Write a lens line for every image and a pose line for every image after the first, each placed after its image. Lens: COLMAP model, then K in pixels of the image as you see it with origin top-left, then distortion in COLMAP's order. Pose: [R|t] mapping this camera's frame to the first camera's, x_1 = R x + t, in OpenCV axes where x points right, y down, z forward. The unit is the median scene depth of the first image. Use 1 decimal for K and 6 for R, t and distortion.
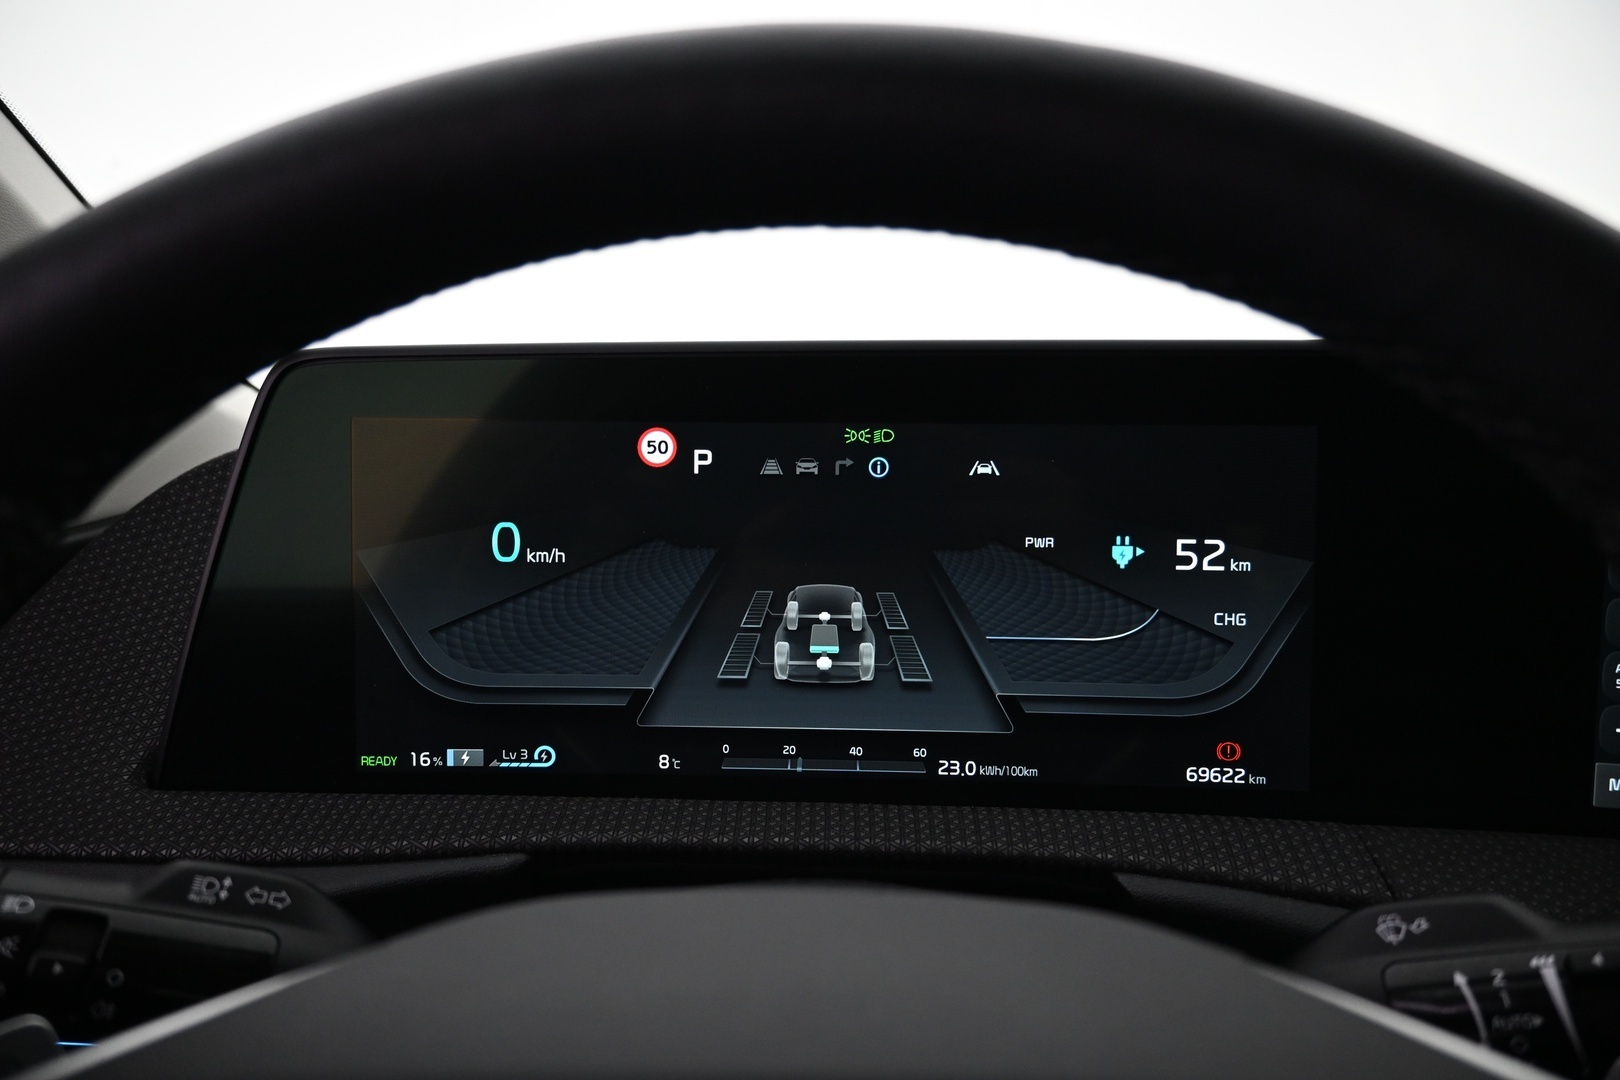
lens RADIAL K [[1148.1, 0, 811.2], [0, 1148.1, 569.6], [0, 0, 1]] dist [-0.009081, -0.000791]
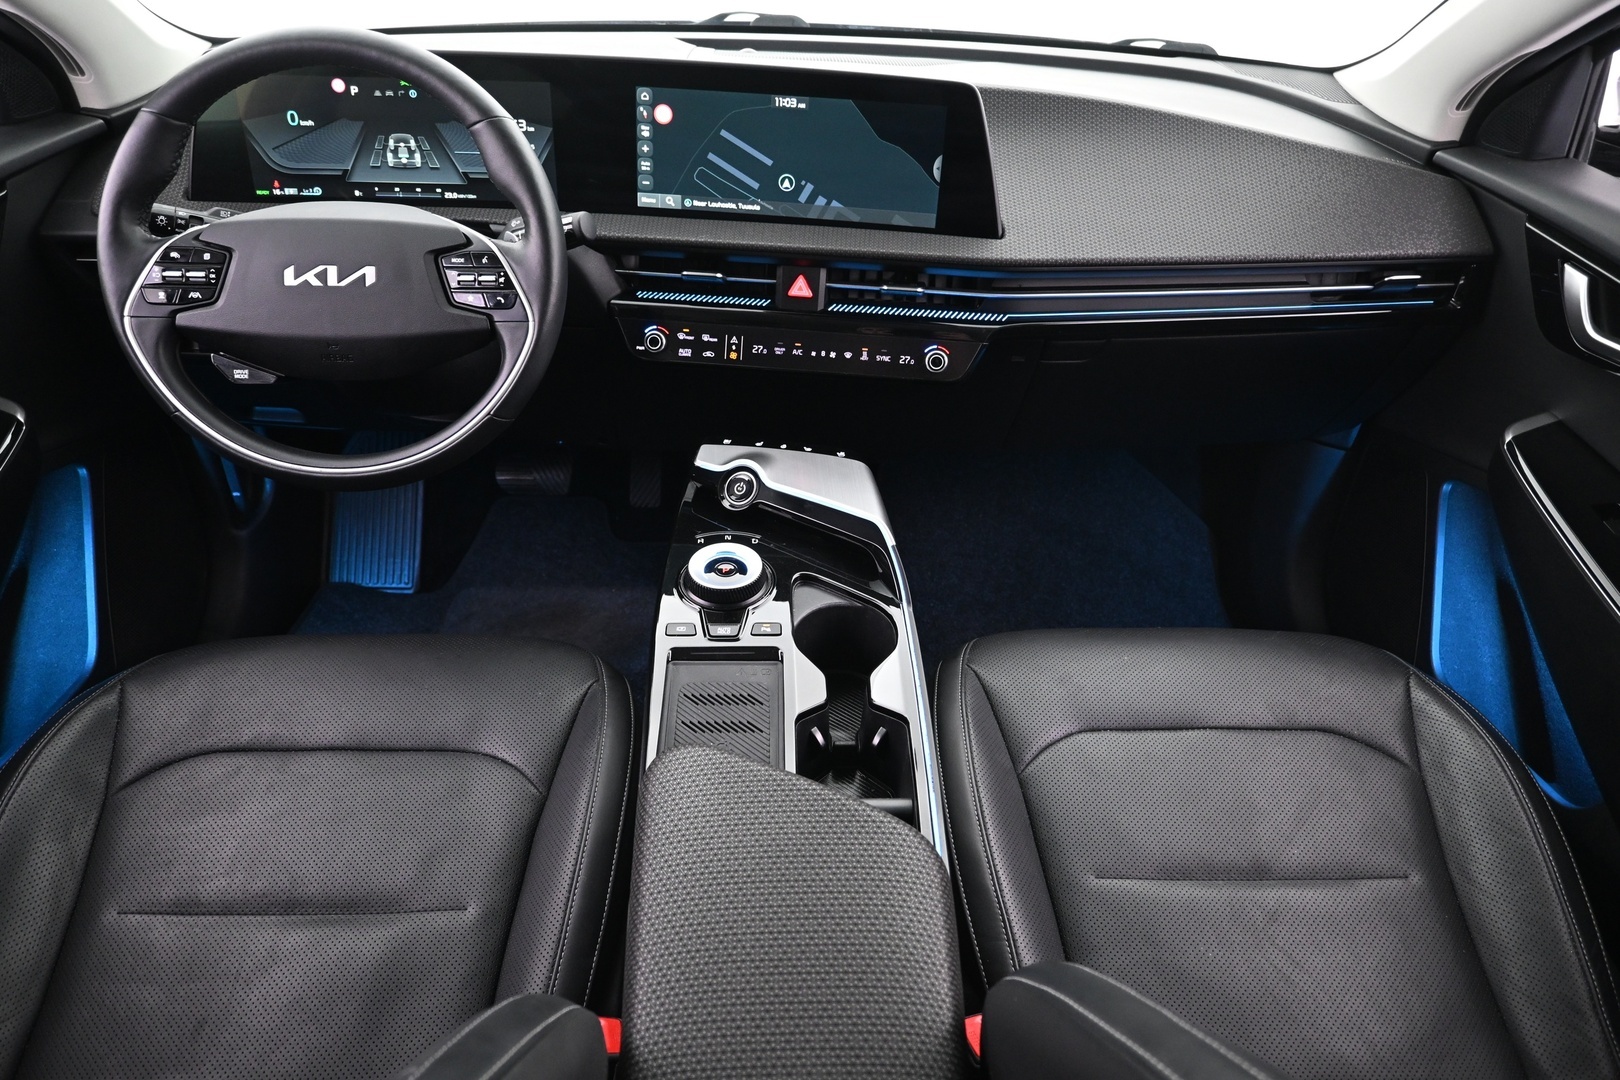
lens RADIAL K [[1090.9, 0, 810.0], [0, 1090.9, 540.0], [0, 0, 1]] dist [-0.004730, 0.001775]
pose [[0.996349, -0.020490, 0.082881, 0.849856], [-0.015156, 0.912908, 0.407885, -0.203414], [-0.084021, -0.407652, 0.909264, -2.228574]]
